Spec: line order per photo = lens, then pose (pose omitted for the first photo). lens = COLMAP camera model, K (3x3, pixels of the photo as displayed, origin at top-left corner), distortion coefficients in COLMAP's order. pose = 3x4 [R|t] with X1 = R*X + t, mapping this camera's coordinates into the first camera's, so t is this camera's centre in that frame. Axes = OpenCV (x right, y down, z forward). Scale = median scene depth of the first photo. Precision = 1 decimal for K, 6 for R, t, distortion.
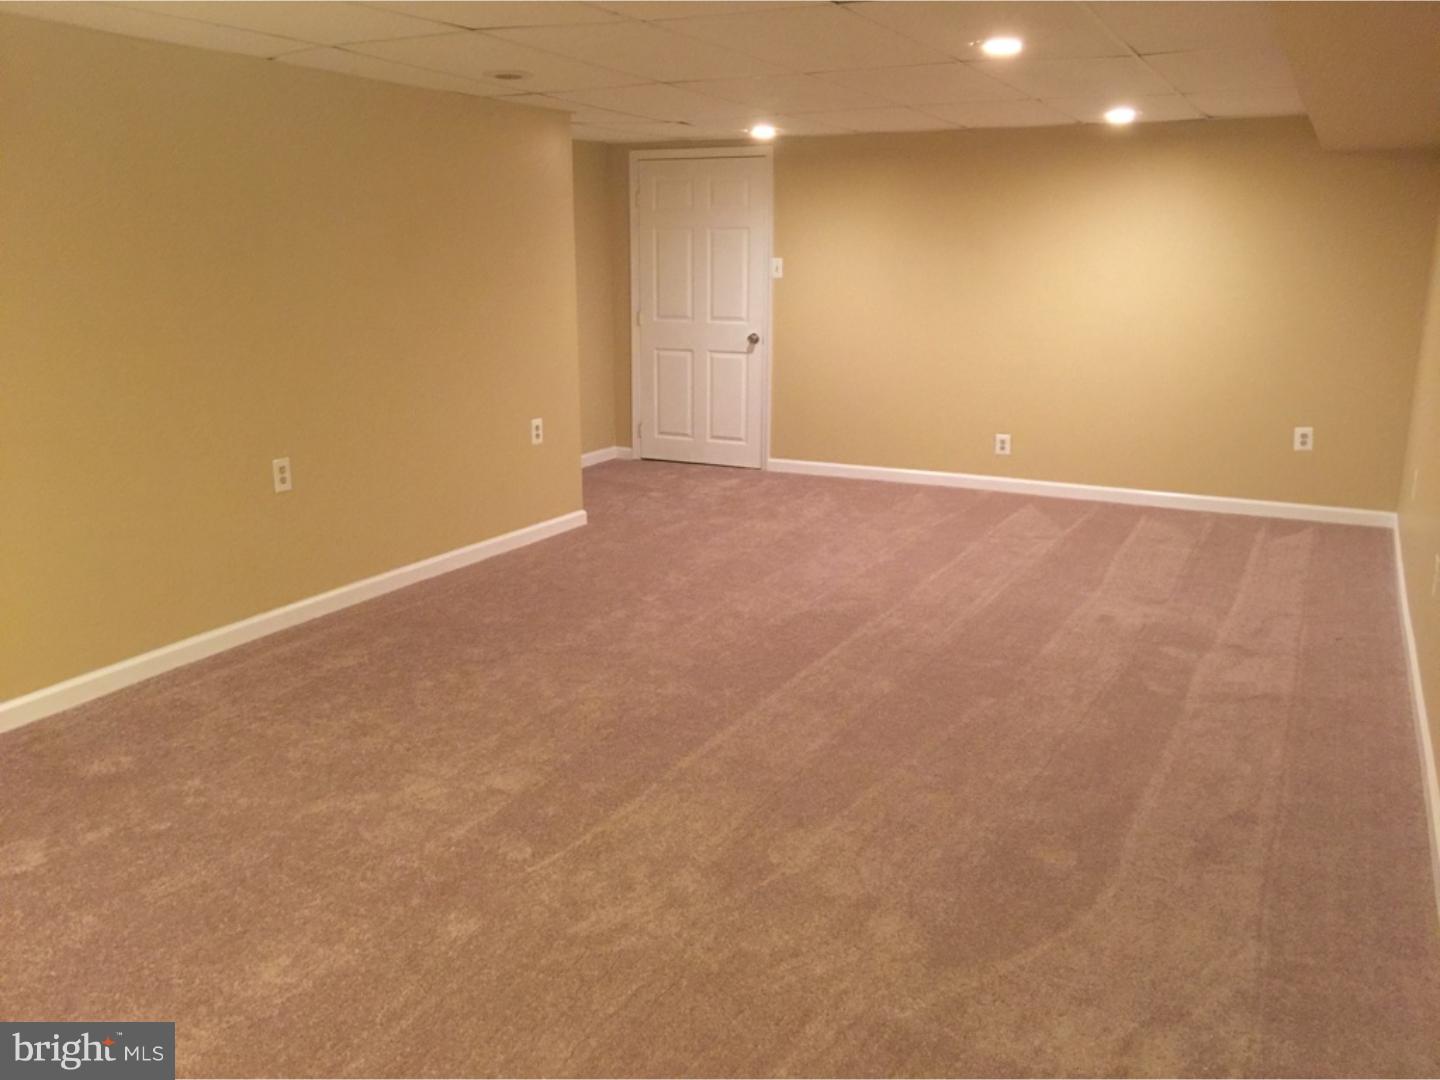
lens RADIAL K [[1233.1, 0, 720.0], [0, 1233.1, 540.0], [0, 0, 1]] dist [0.108391, -0.180812]
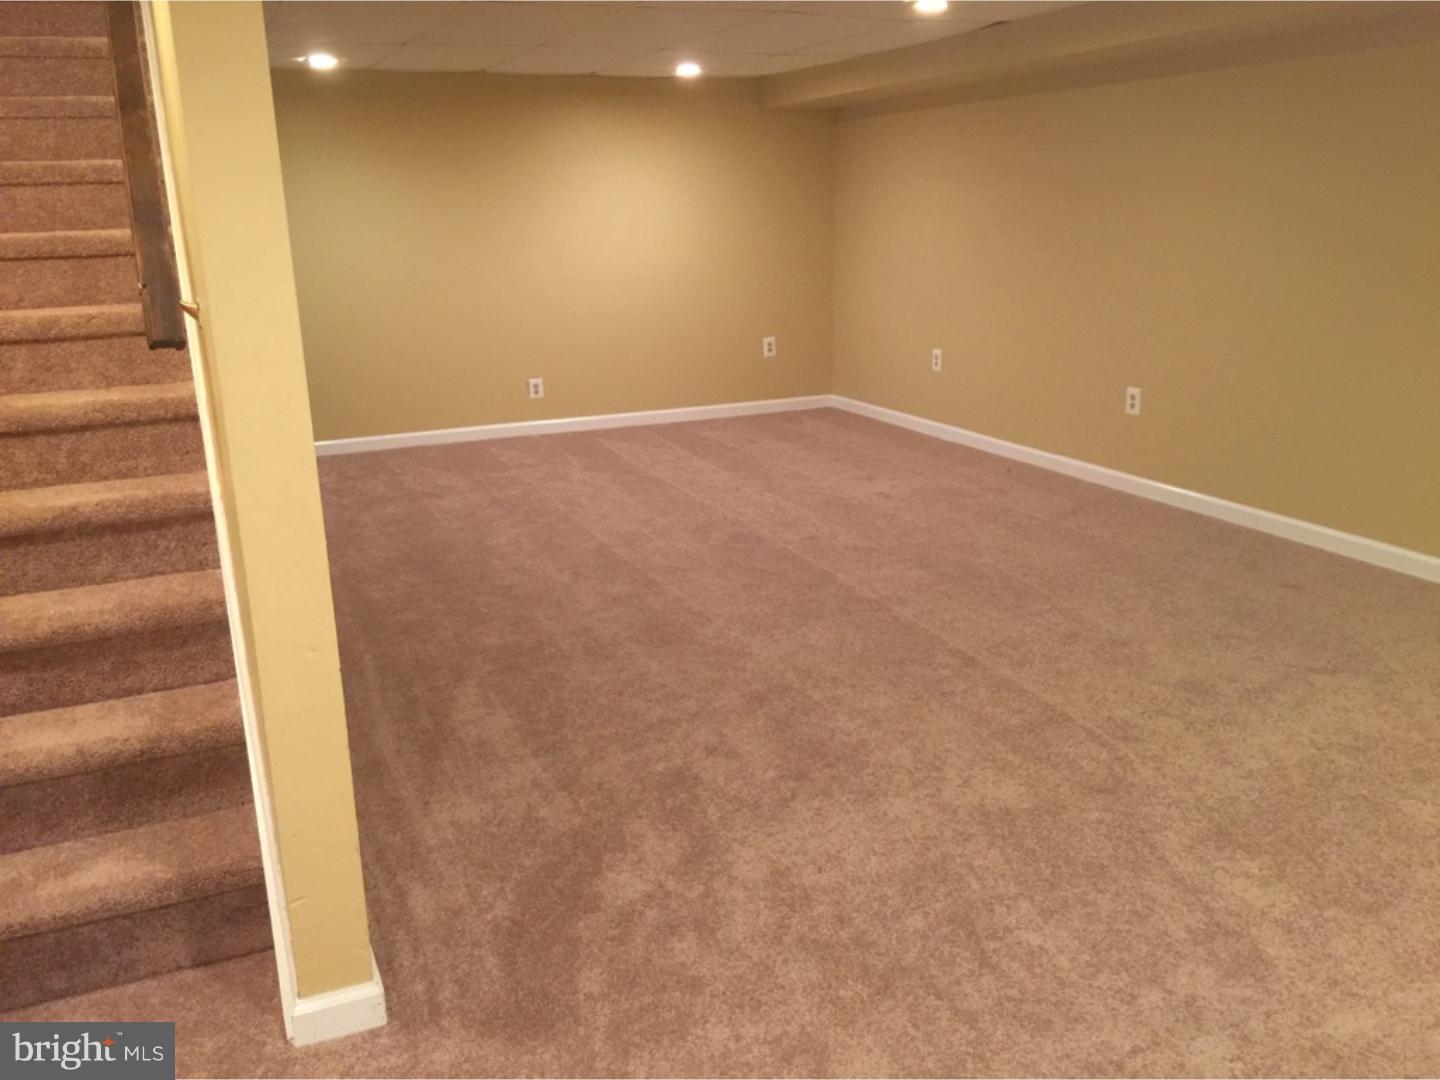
lens RADIAL K [[1233.1, 0, 720.0], [0, 1233.1, 540.0], [0, 0, 1]] dist [0.108391, -0.180812]
pose [[0.636366, -0.226894, 0.737264, -0.533004], [0.204903, 0.971148, 0.122011, -0.056990], [-0.743675, 0.073424, 0.664497, 0.249648]]
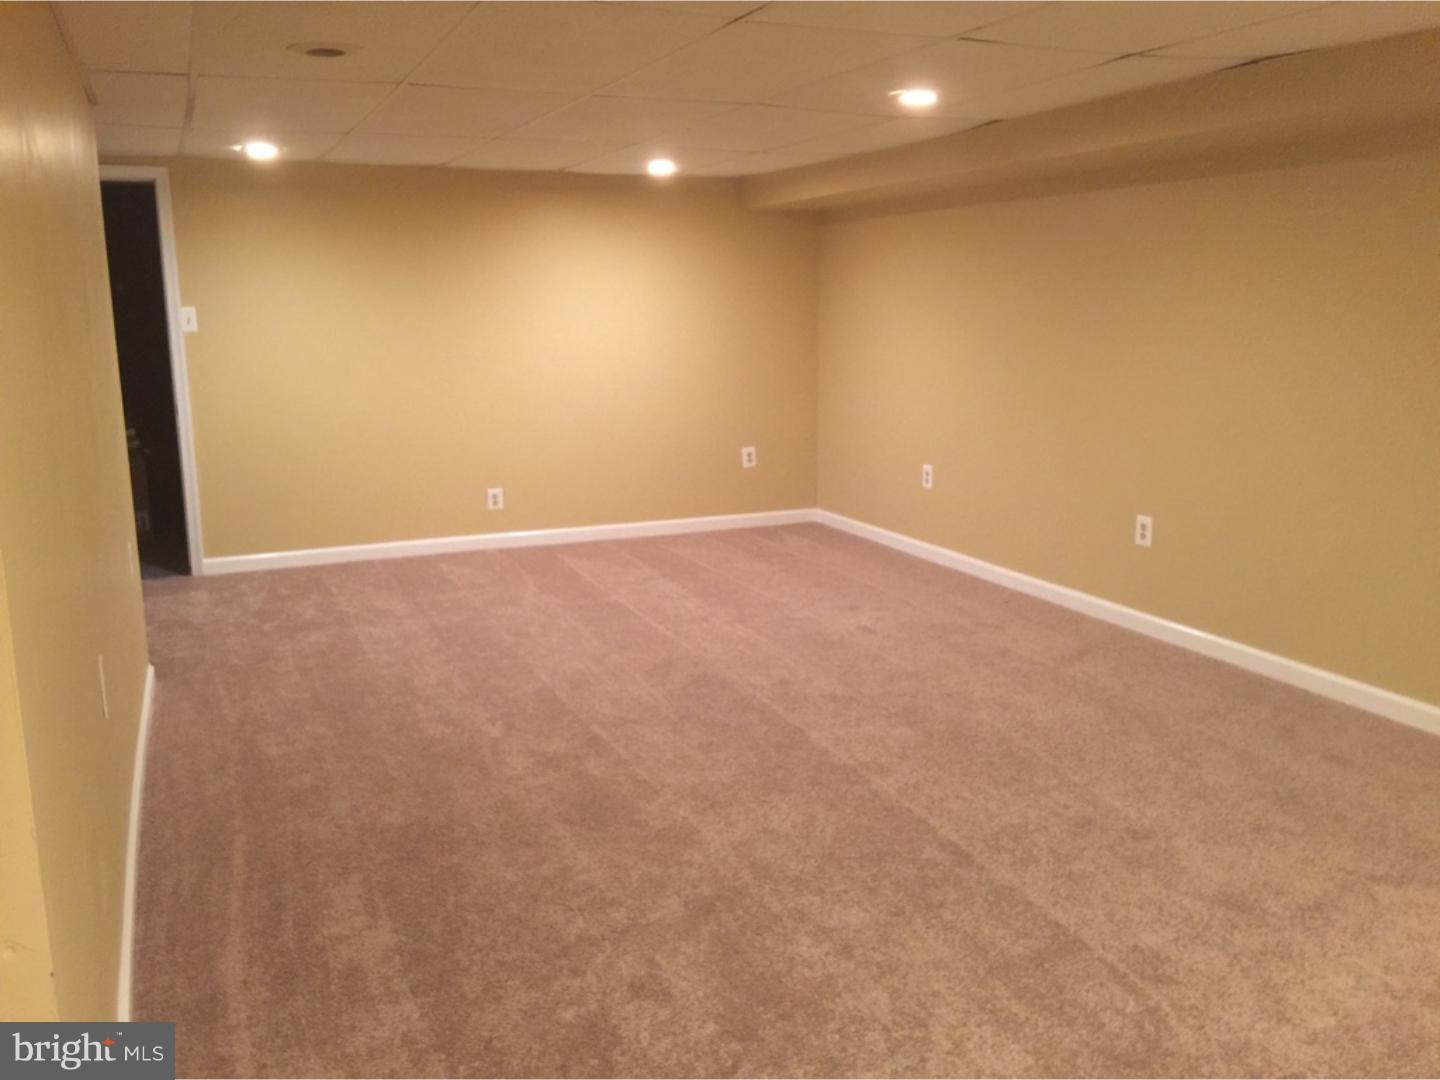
lens RADIAL K [[1233.1, 0, 720.0], [0, 1233.1, 540.0], [0, 0, 1]] dist [0.108391, -0.180812]
pose [[0.636368, -0.160965, 0.754404, -0.444180], [0.189351, 0.980660, 0.049515, -0.070432], [-0.747784, 0.111337, 0.654540, 0.295029]]
